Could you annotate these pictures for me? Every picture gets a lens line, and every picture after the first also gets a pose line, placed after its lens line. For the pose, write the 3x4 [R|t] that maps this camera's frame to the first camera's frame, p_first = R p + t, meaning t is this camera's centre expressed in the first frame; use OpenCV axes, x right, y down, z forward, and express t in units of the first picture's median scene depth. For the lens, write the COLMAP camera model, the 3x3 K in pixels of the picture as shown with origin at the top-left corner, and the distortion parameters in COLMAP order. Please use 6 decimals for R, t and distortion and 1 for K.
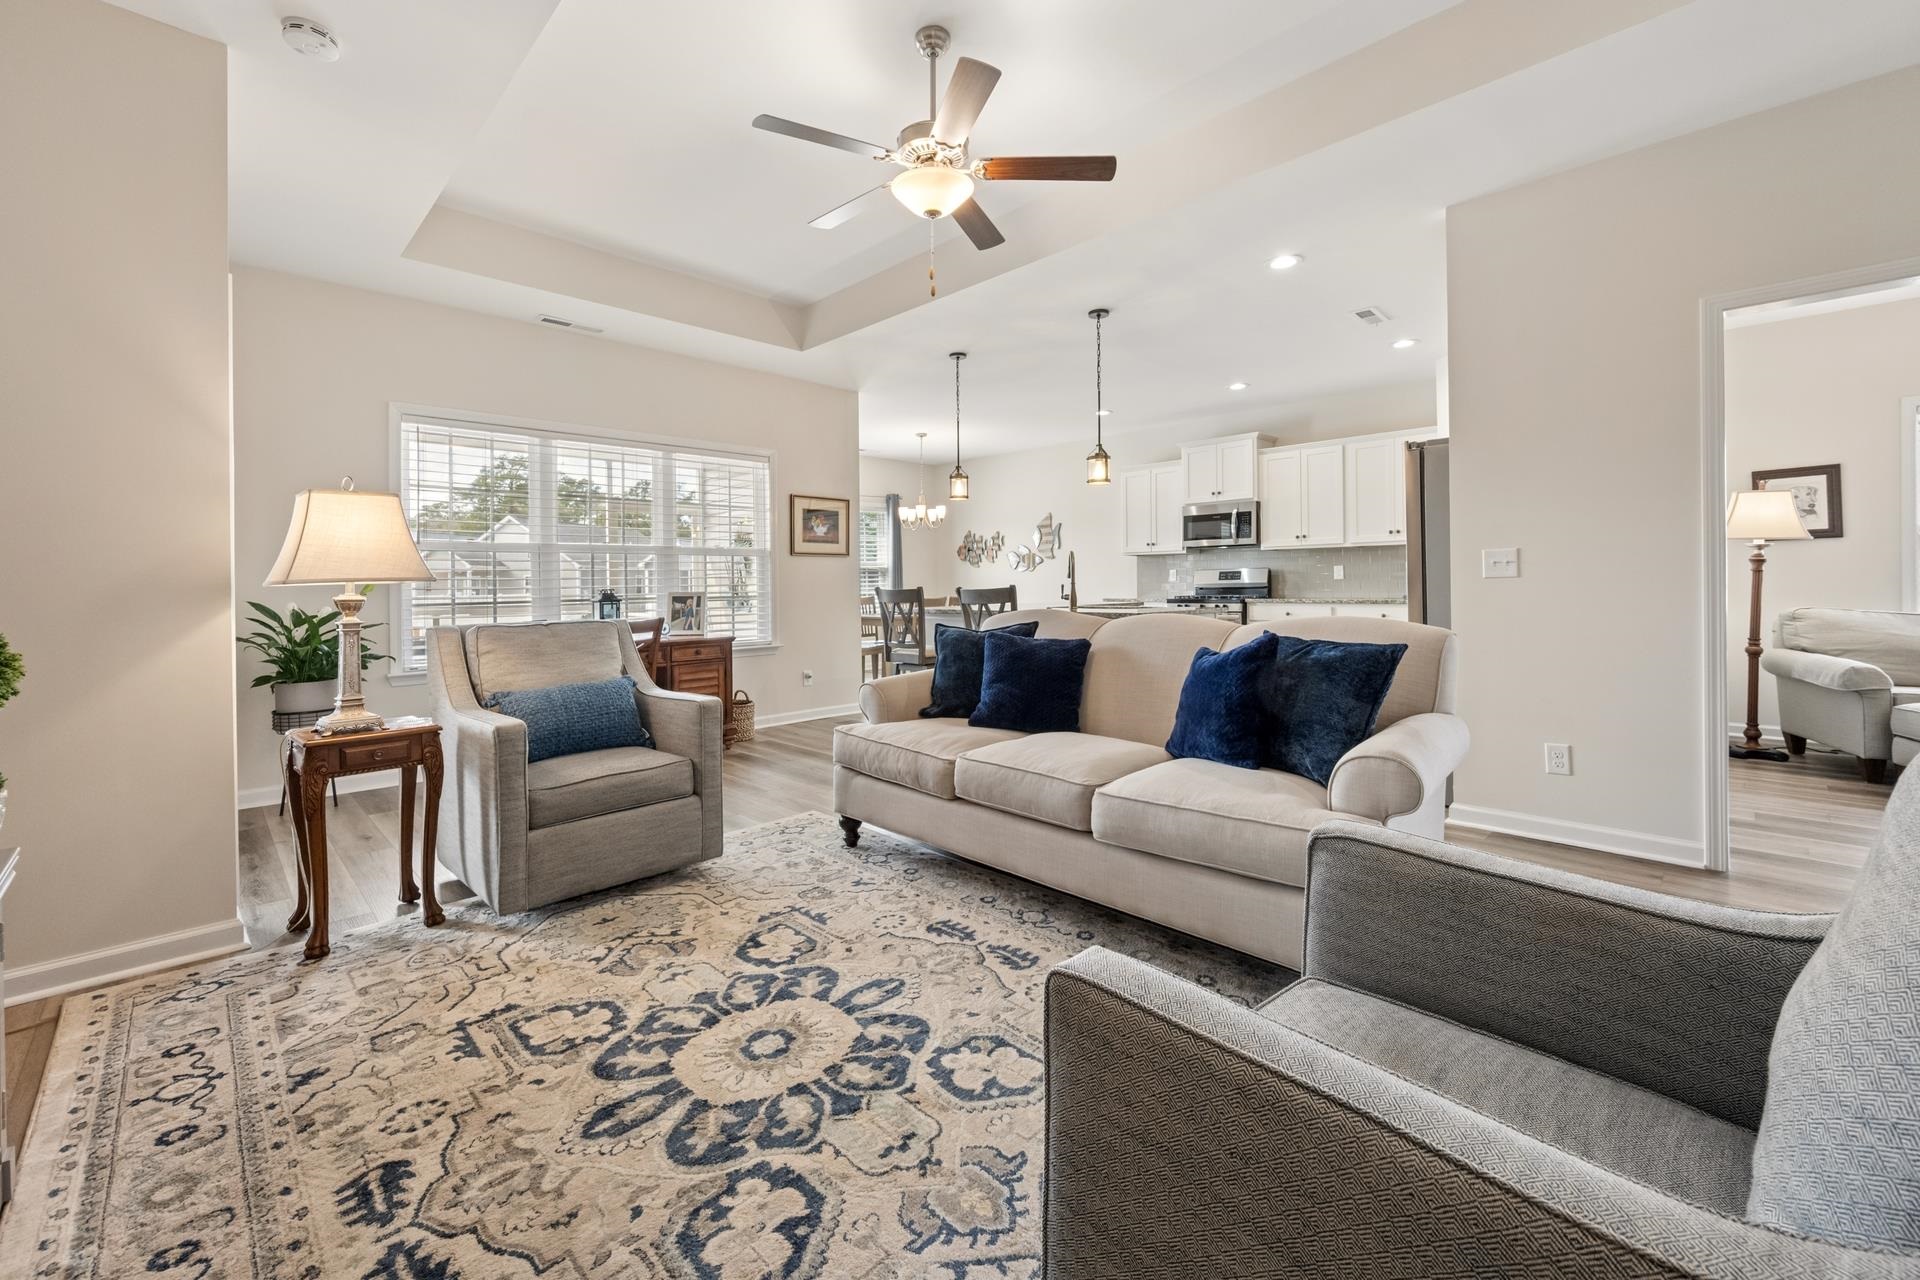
lens RADIAL K [[777.0, 0, 949.4], [0, 777.0, 589.3], [0, 0, 1]] dist [0.001081, 0.000200]
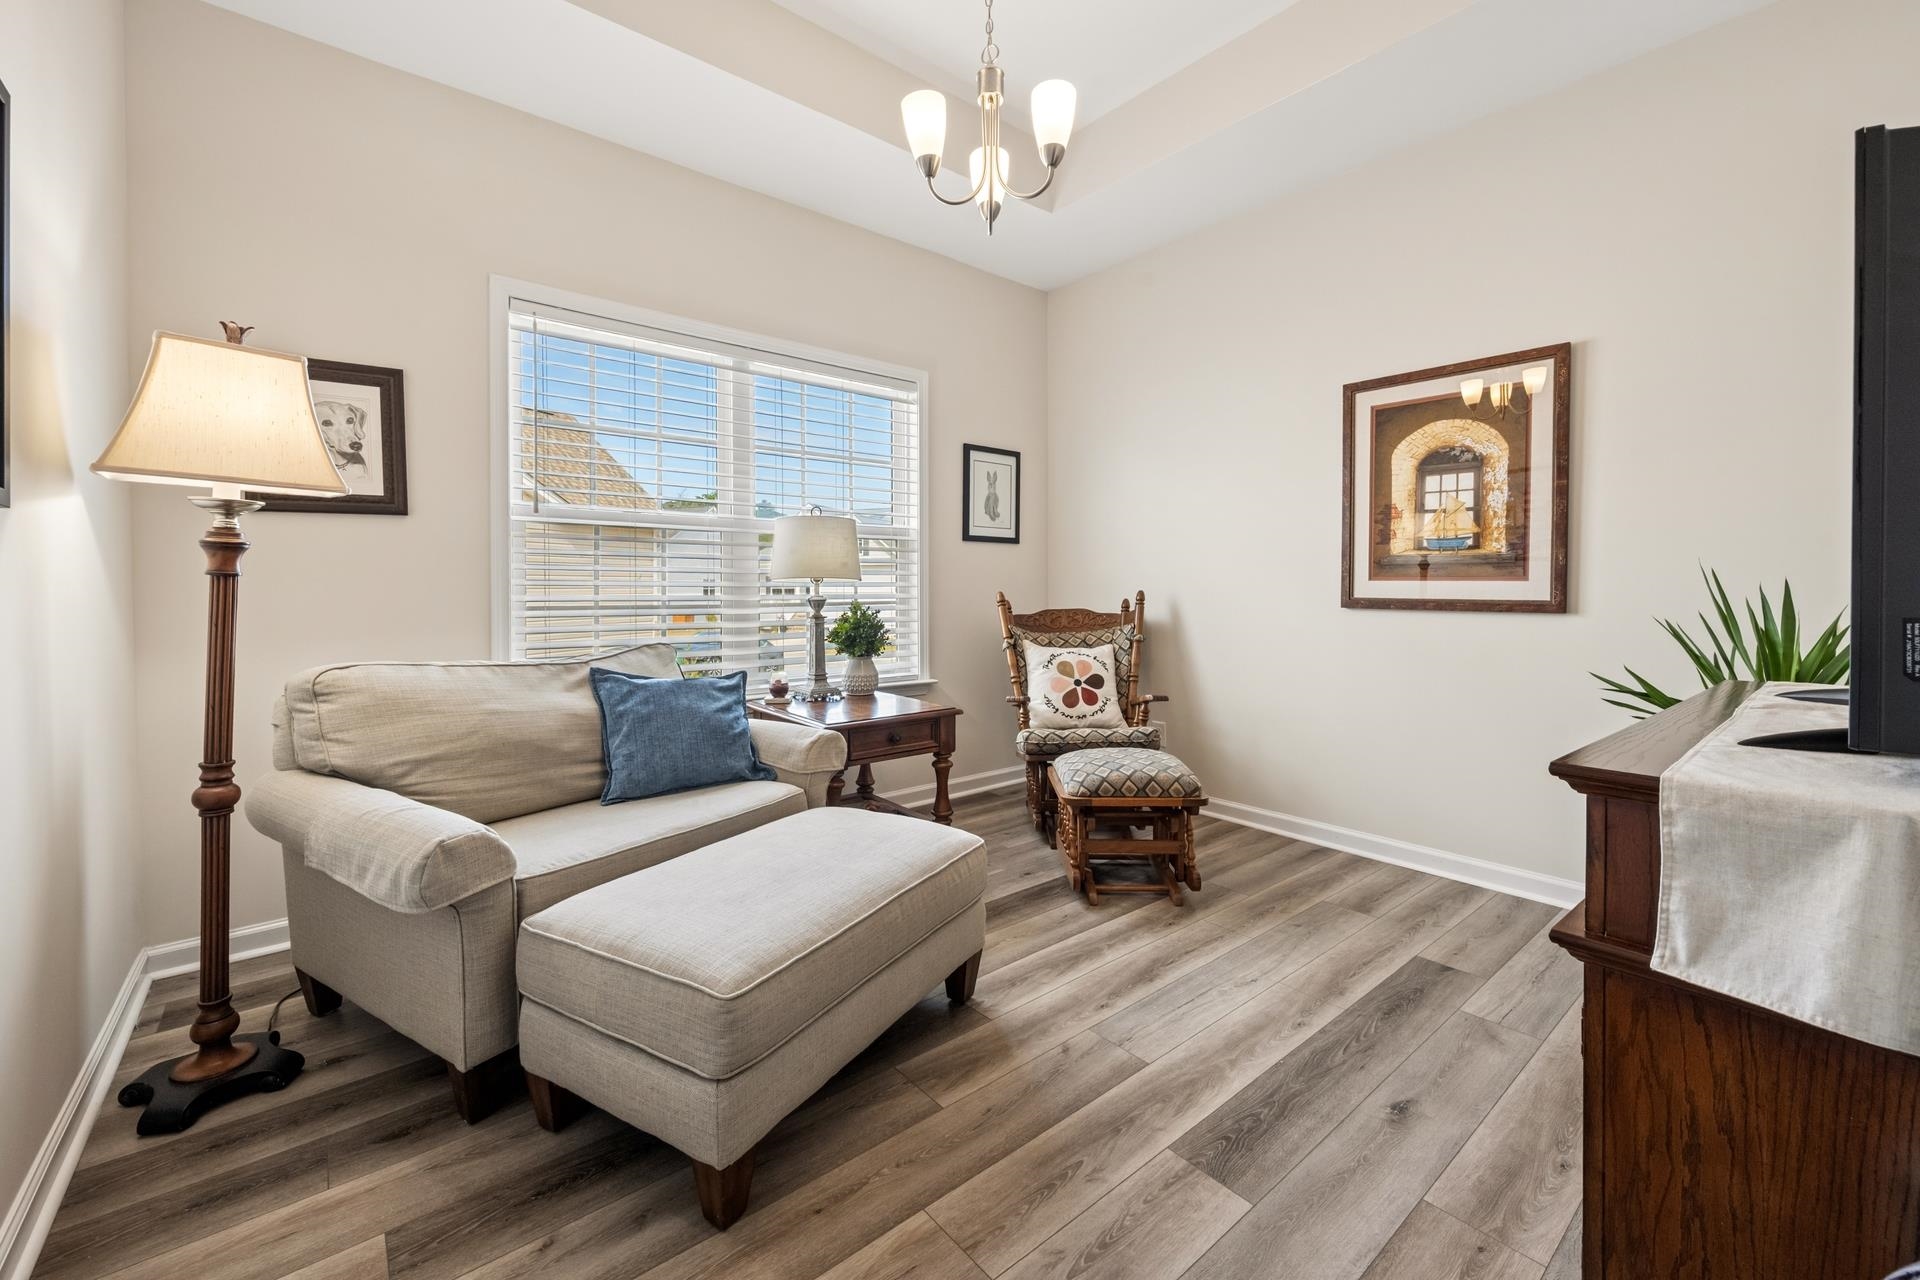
lens RADIAL K [[777.0, 0, 949.4], [0, 777.0, 589.3], [0, 0, 1]] dist [0.001081, 0.000200]
pose [[0.094076, 0.007649, 0.995536, 0.714512], [0.008891, 0.999924, -0.008523, -0.011049], [-0.995525, 0.009653, 0.094001, 0.634303]]
